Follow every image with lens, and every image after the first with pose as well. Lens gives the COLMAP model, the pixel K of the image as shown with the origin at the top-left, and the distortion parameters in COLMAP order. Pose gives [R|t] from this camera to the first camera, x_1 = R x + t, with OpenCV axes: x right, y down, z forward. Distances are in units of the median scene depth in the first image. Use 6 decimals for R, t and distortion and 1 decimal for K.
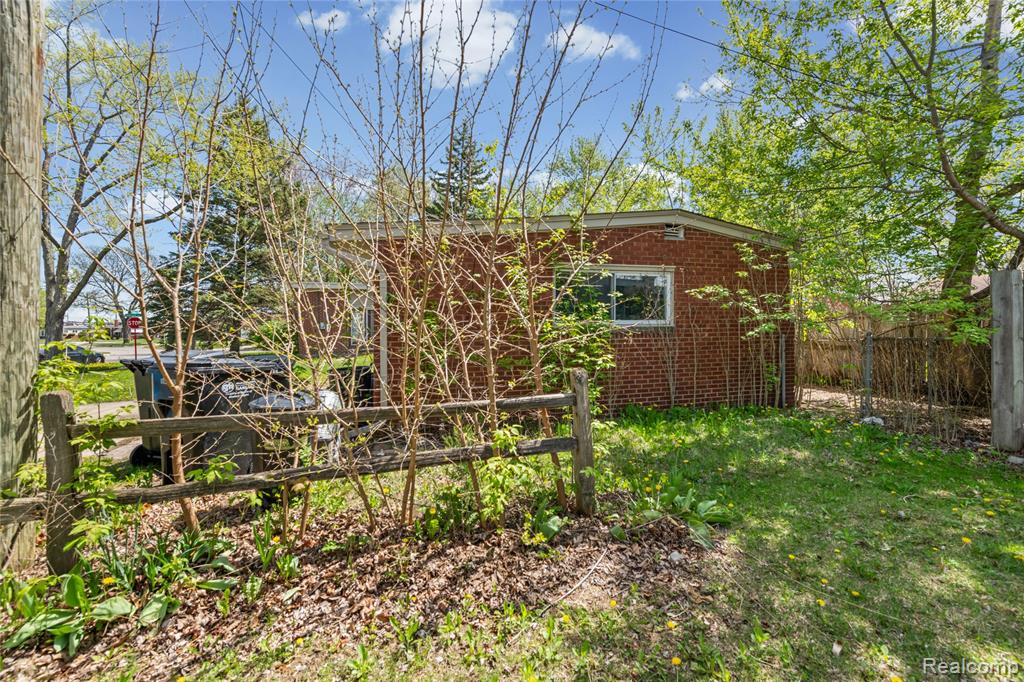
lens RADIAL K [[412.0, 0, 511.2], [0, 412.0, 318.4], [0, 0, 1]] dist [0.002051, 0.000150]
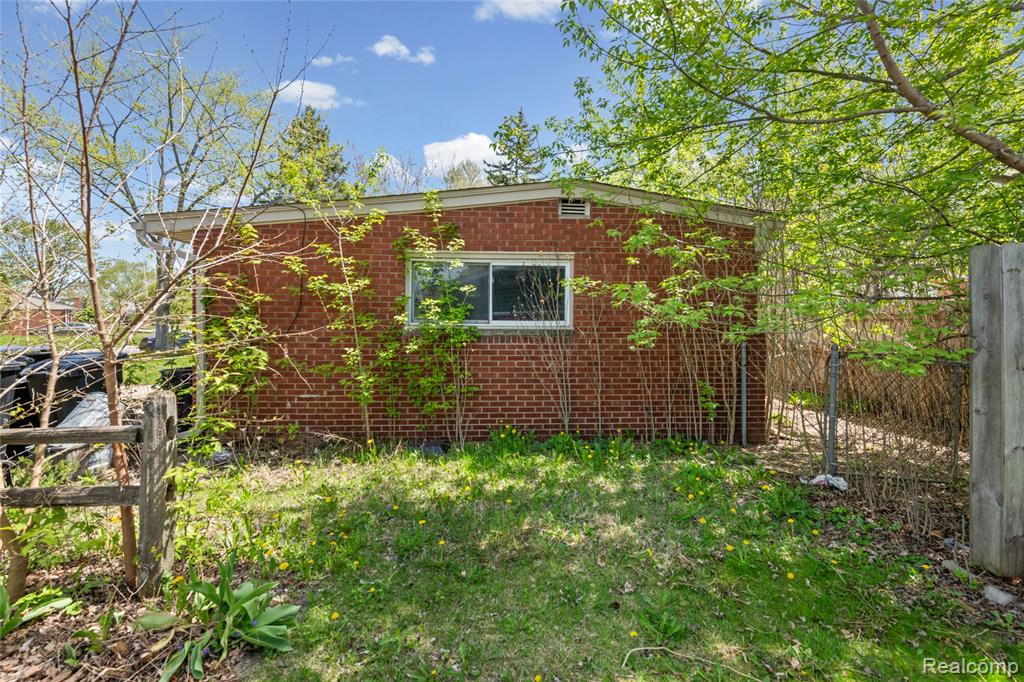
lens RADIAL K [[412.0, 0, 511.2], [0, 412.0, 318.4], [0, 0, 1]] dist [0.002051, 0.000150]
pose [[0.974036, 0.014287, -0.225942, 0.469402], [-0.011204, 0.999826, 0.014920, -0.012613], [0.226116, -0.012001, 0.974026, 0.218468]]
